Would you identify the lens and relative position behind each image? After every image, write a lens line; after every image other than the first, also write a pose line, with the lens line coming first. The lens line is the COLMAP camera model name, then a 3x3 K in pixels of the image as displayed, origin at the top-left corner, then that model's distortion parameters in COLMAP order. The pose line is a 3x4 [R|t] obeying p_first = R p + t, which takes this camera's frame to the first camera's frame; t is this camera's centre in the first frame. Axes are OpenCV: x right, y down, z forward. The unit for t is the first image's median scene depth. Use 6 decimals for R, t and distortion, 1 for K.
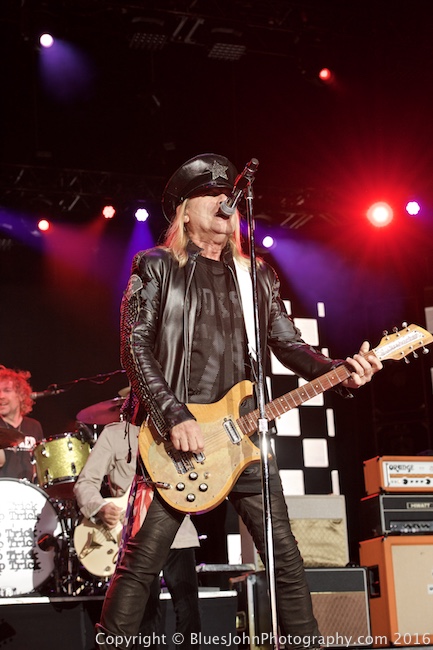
lens RADIAL K [[1328.9, 0, 217.2], [0, 1328.9, 302.8], [0, 0, 1]] dist [-0.114513, 0.000000]
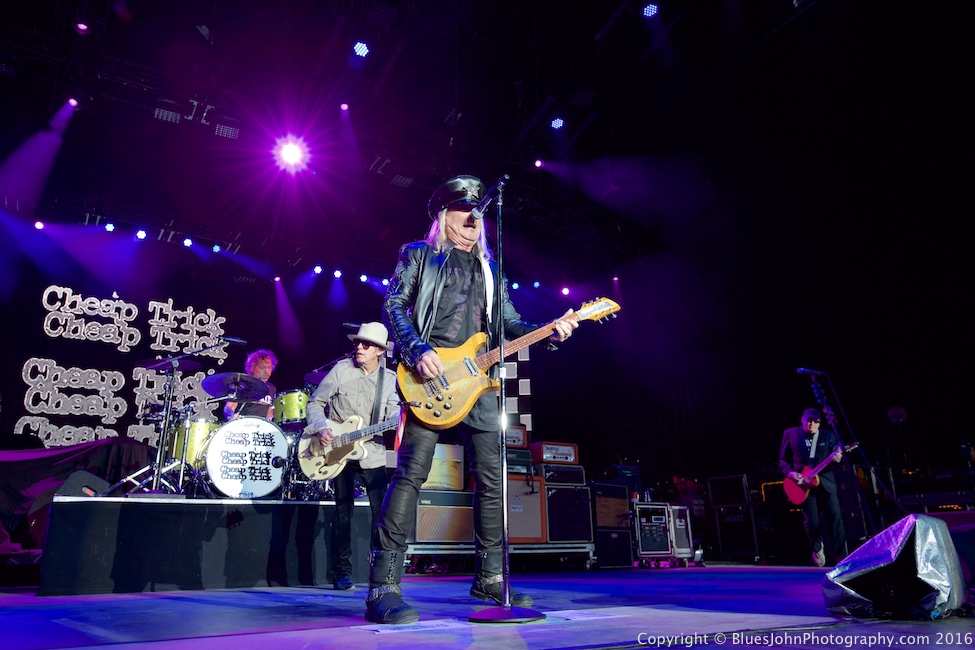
lens RADIAL K [[713.6, 0, 495.7], [0, 713.6, 323.5], [0, 0, 1]] dist [0.035300, -0.033840]
pose [[0.977027, 0.099961, 0.188220, -0.055967], [-0.093026, 0.994631, -0.045346, 0.040309], [-0.191742, 0.026794, 0.981080, 0.163127]]
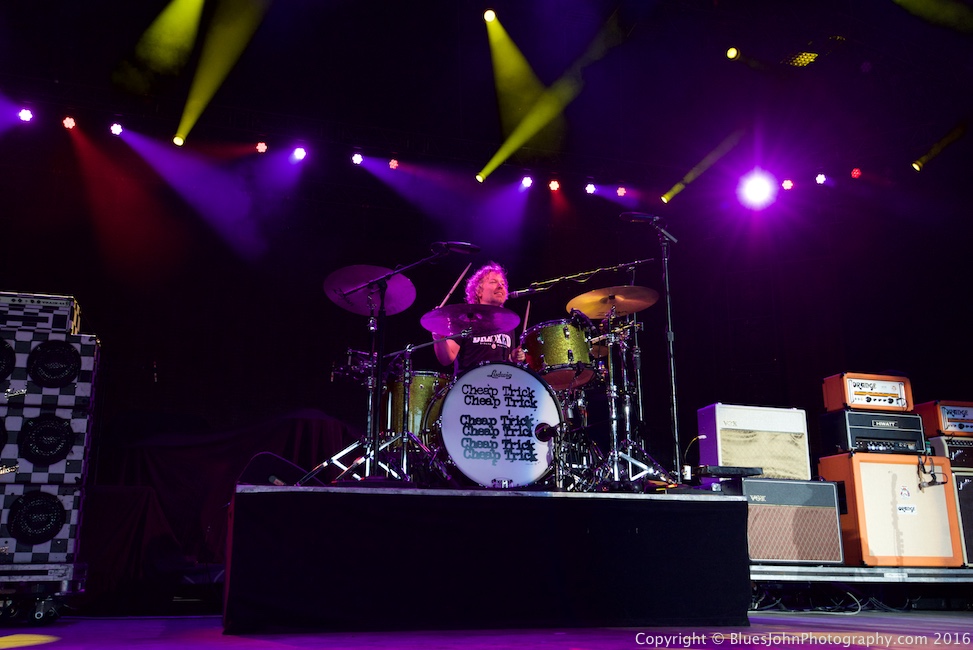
lens RADIAL K [[947.6, 0, 485.1], [0, 947.6, 322.7], [0, 0, 1]] dist [0.043439, 0.000000]
pose [[0.997103, 0.034129, -0.067975, -0.123931], [-0.032852, 0.999264, 0.019823, 0.089876], [0.068602, -0.017532, 0.997490, 0.324802]]
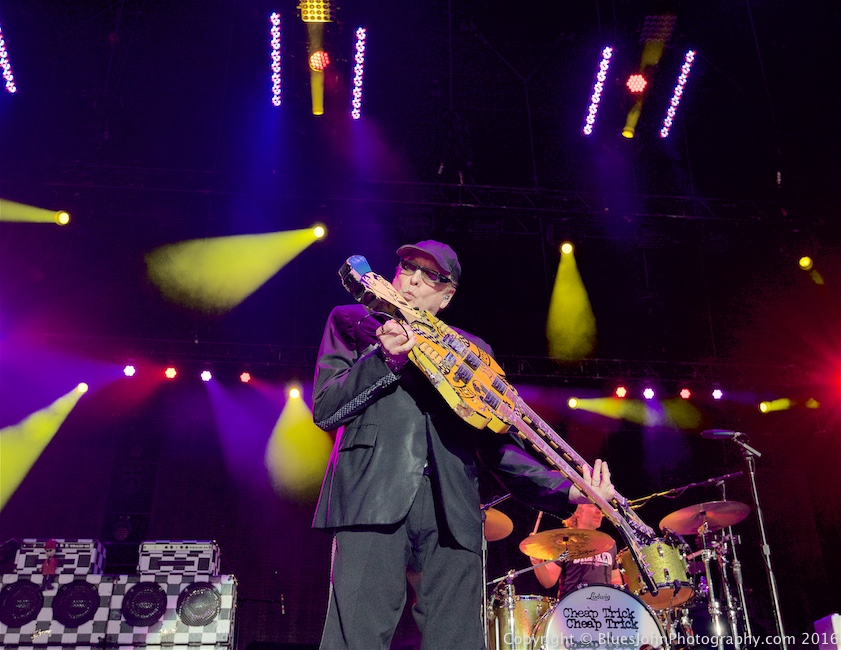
lens RADIAL K [[908.5, 0, 431.5], [0, 908.5, 328.9], [0, 0, 1]] dist [0.043190, 0.000000]
pose [[0.971195, -0.071932, -0.227172, -0.110578], [0.024779, 0.978668, -0.203949, 0.080673], [0.236996, 0.192445, 0.952259, 0.282710]]
